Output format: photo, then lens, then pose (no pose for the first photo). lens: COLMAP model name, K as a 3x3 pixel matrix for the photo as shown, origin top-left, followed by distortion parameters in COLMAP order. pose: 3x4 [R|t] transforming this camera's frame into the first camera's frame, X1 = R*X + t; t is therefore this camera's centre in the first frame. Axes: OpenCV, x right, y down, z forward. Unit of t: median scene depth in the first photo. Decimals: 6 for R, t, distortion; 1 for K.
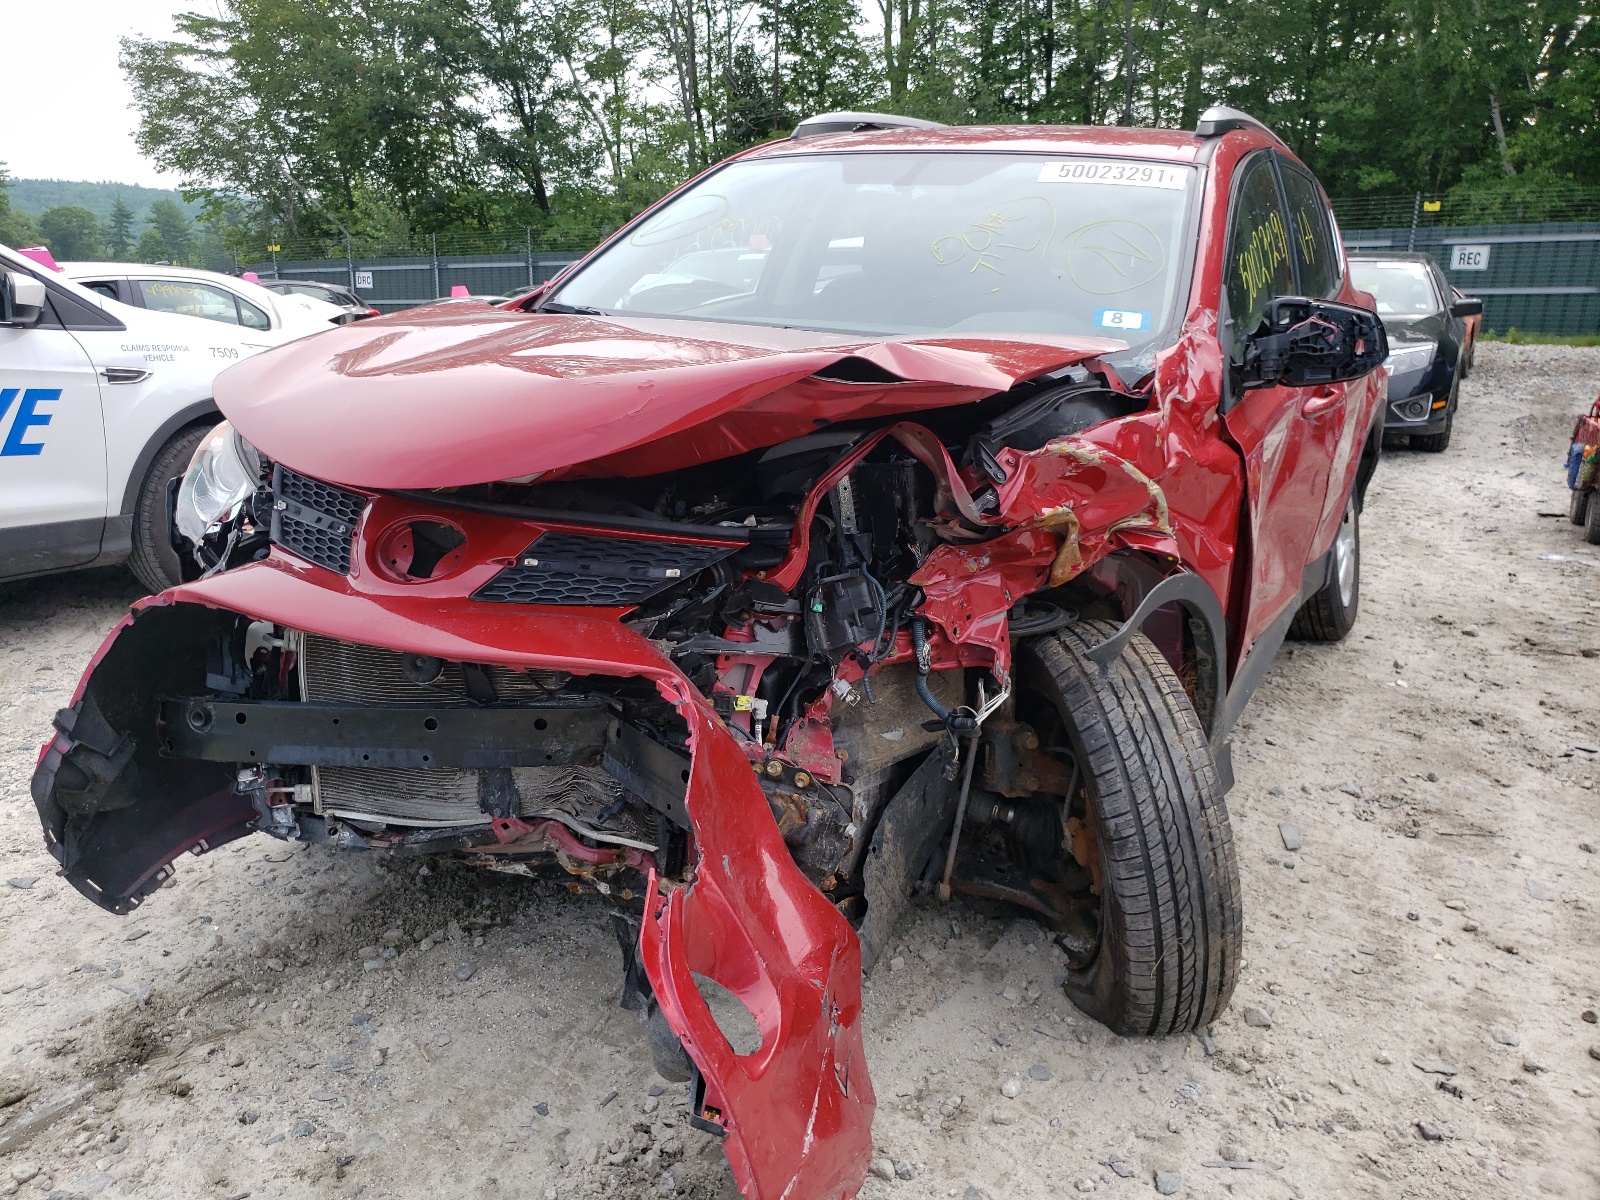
lens RADIAL K [[1327.1, 0, 800.0], [0, 1327.1, 600.0], [0, 0, 1]] dist [0.014751, 0.013250]
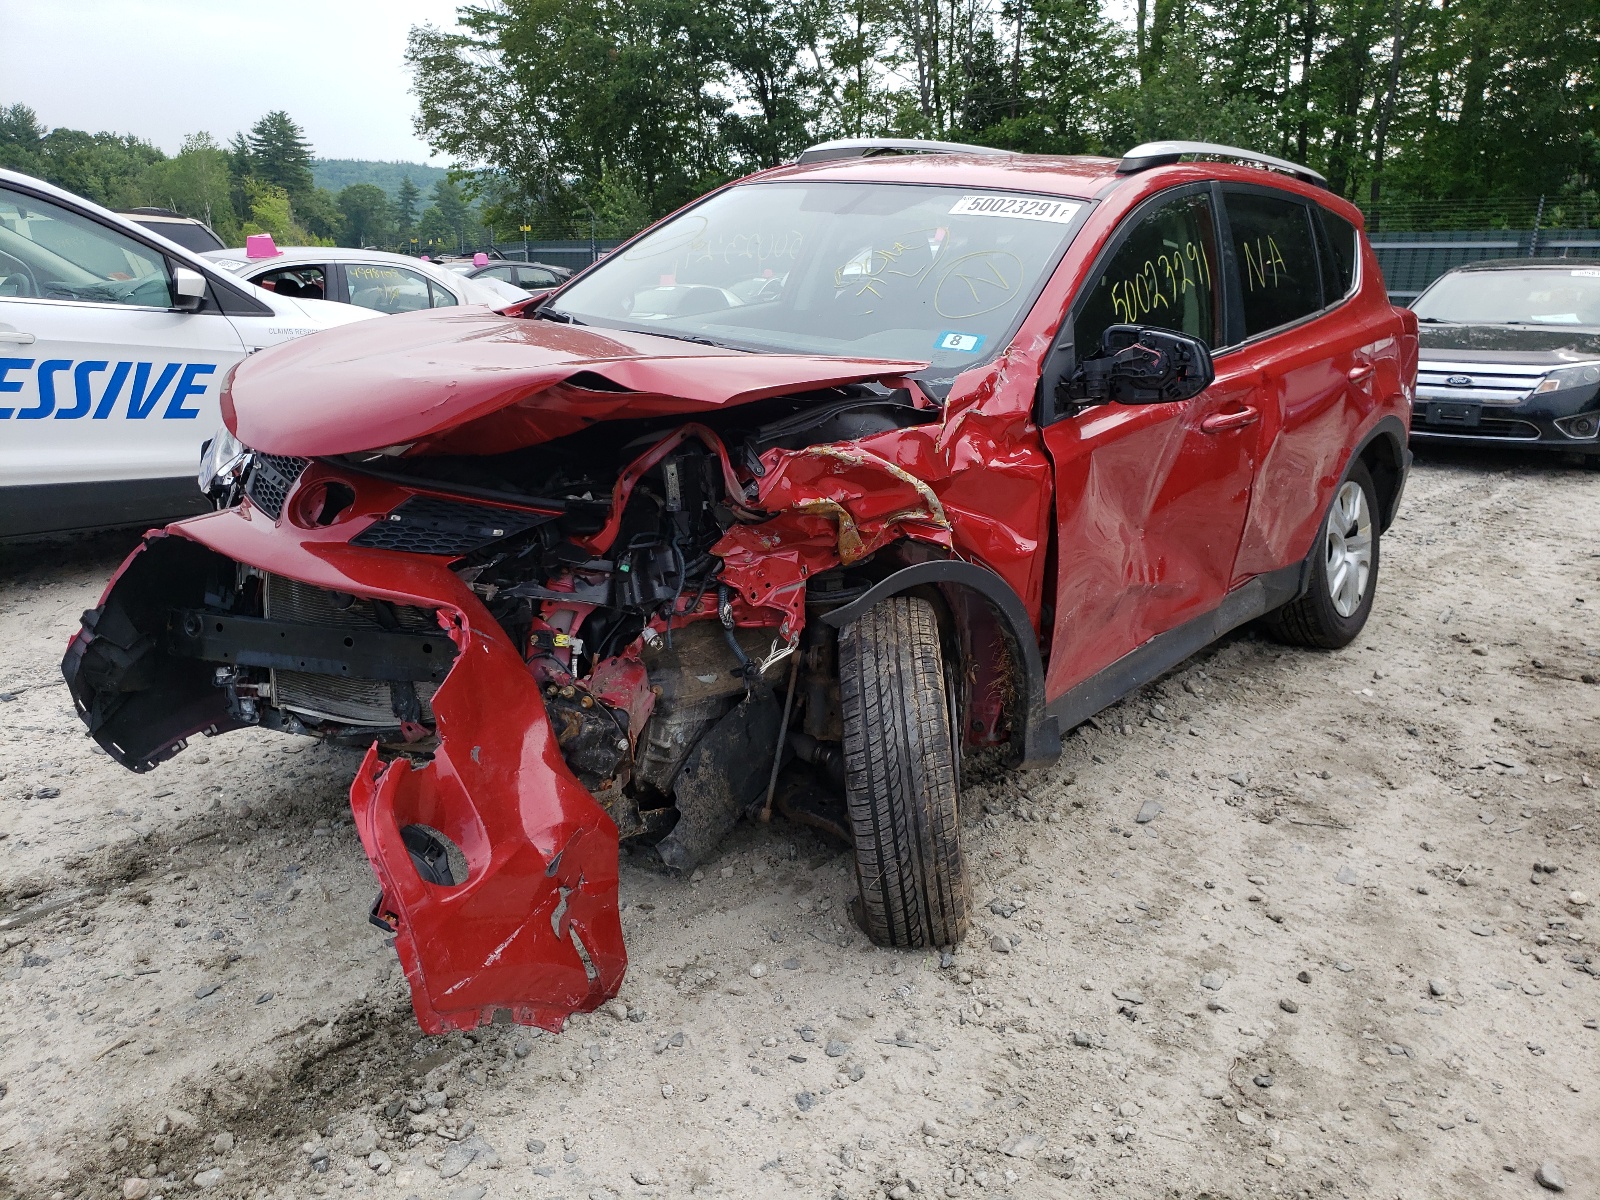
lens RADIAL K [[1327.1, 0, 800.0], [0, 1327.1, 600.0], [0, 0, 1]] dist [0.014751, 0.013250]
pose [[0.983260, 0.066198, -0.169756, 0.344123], [-0.064253, 0.997790, 0.016936, 0.003504], [0.170502, -0.005745, 0.985341, -0.176177]]
